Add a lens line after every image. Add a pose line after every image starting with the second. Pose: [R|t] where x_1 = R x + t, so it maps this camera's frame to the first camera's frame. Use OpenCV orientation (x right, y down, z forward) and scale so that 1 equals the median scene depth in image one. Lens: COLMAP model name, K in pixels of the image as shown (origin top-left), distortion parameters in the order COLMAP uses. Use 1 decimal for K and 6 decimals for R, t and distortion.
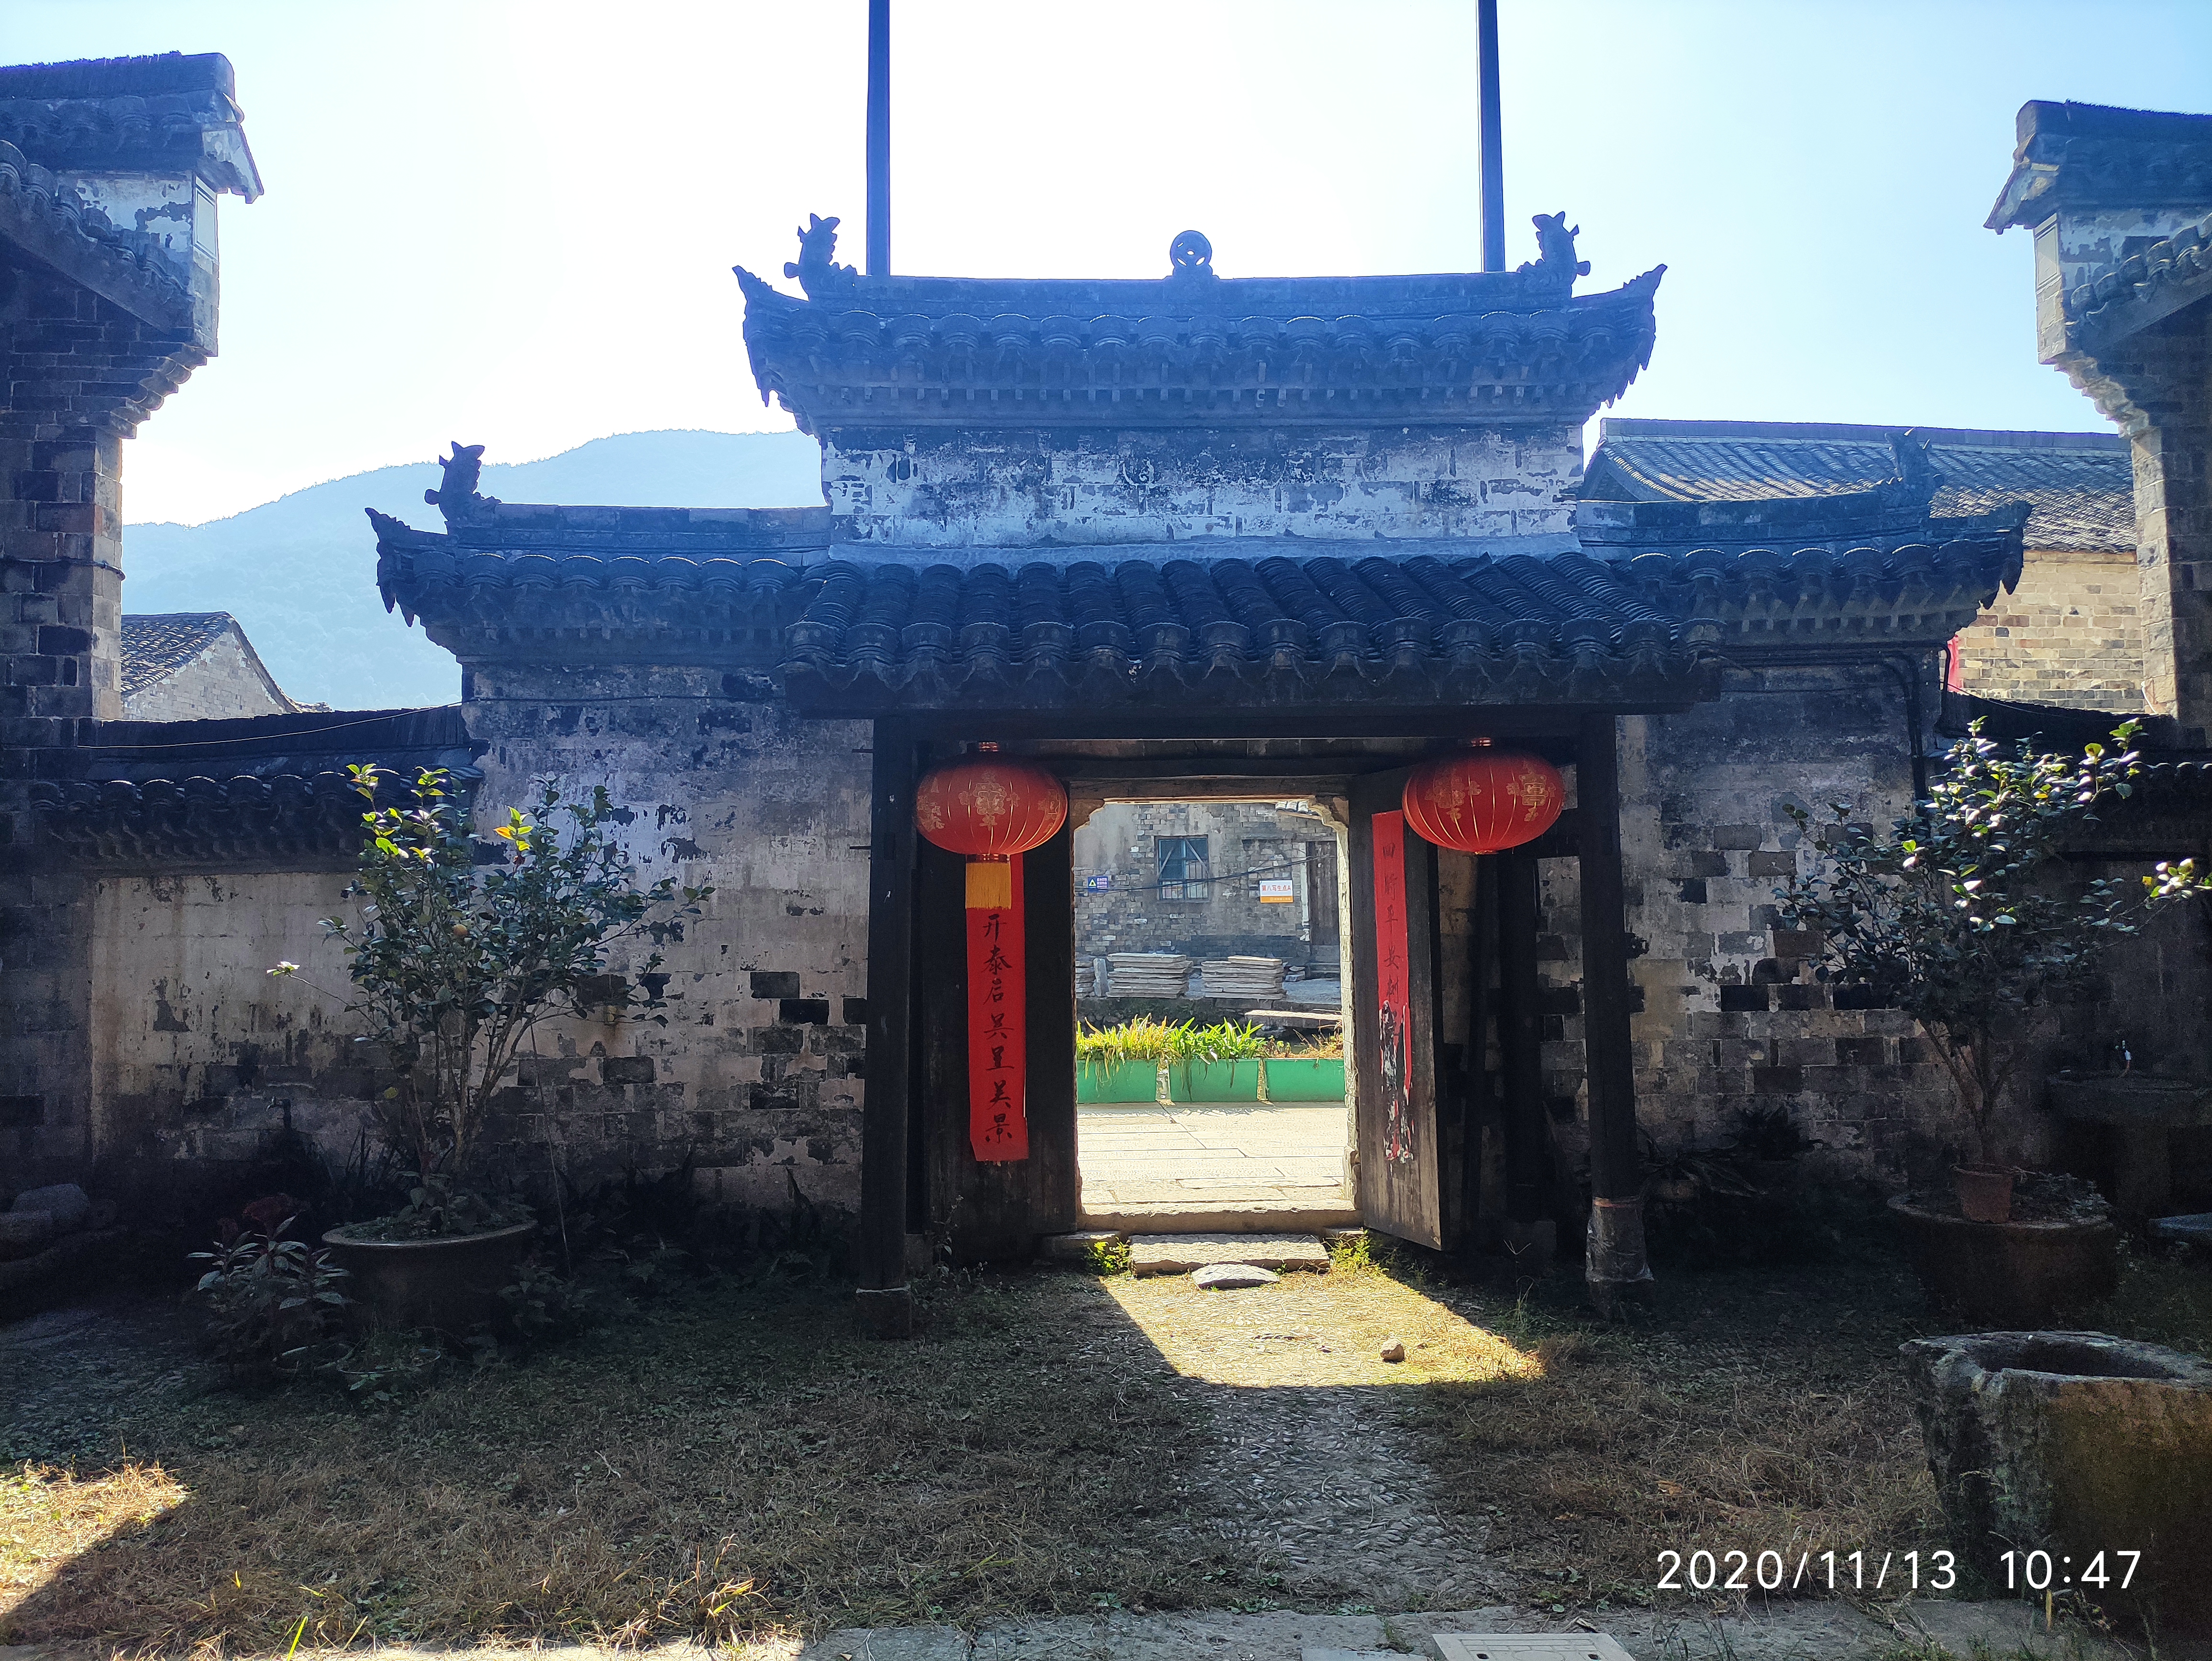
lens RADIAL K [[1612.7, 0, 1105.8], [0, 1612.7, 831.7], [0, 0, 1]] dist [-0.003314, -0.000691]
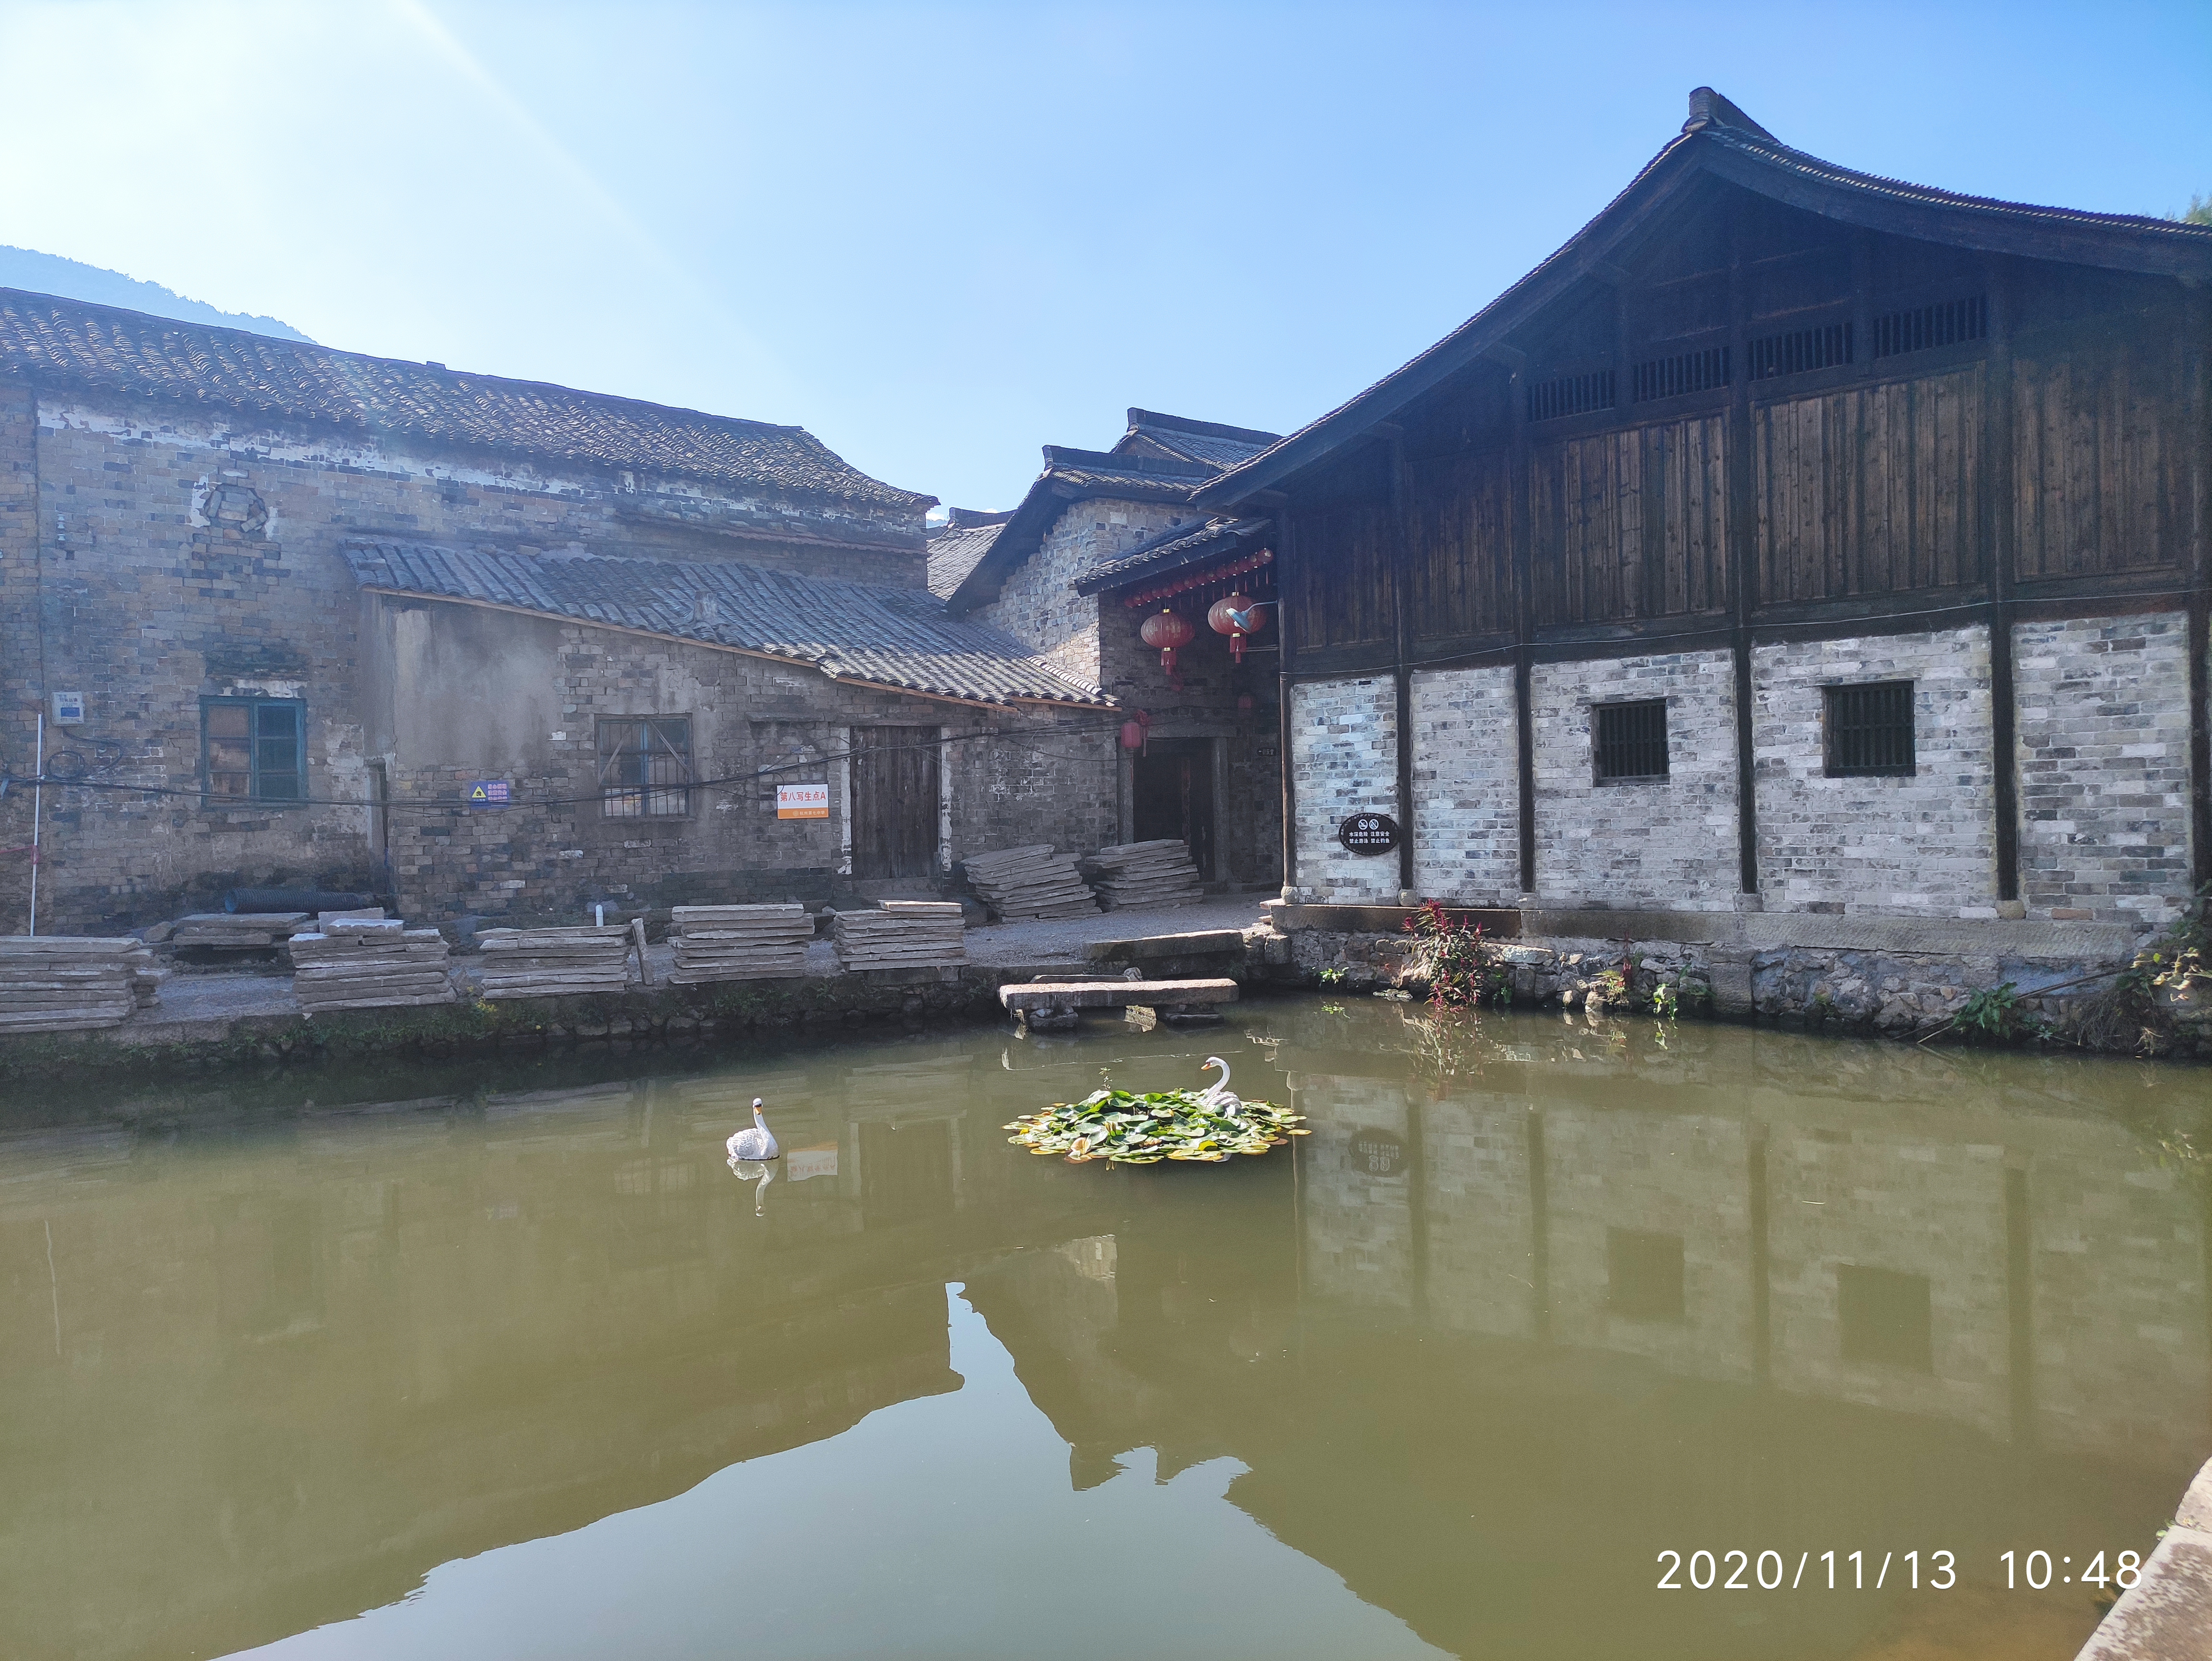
lens RADIAL K [[2349.9, 0, 1106.2], [0, 2349.9, 827.8], [0, 0, 1]] dist [0.022362, 0.000000]
pose [[0.685125, -0.029247, 0.727838, -0.498130], [-0.015717, 0.998368, 0.054912, -0.006644], [-0.728256, -0.049061, 0.683547, 0.252939]]
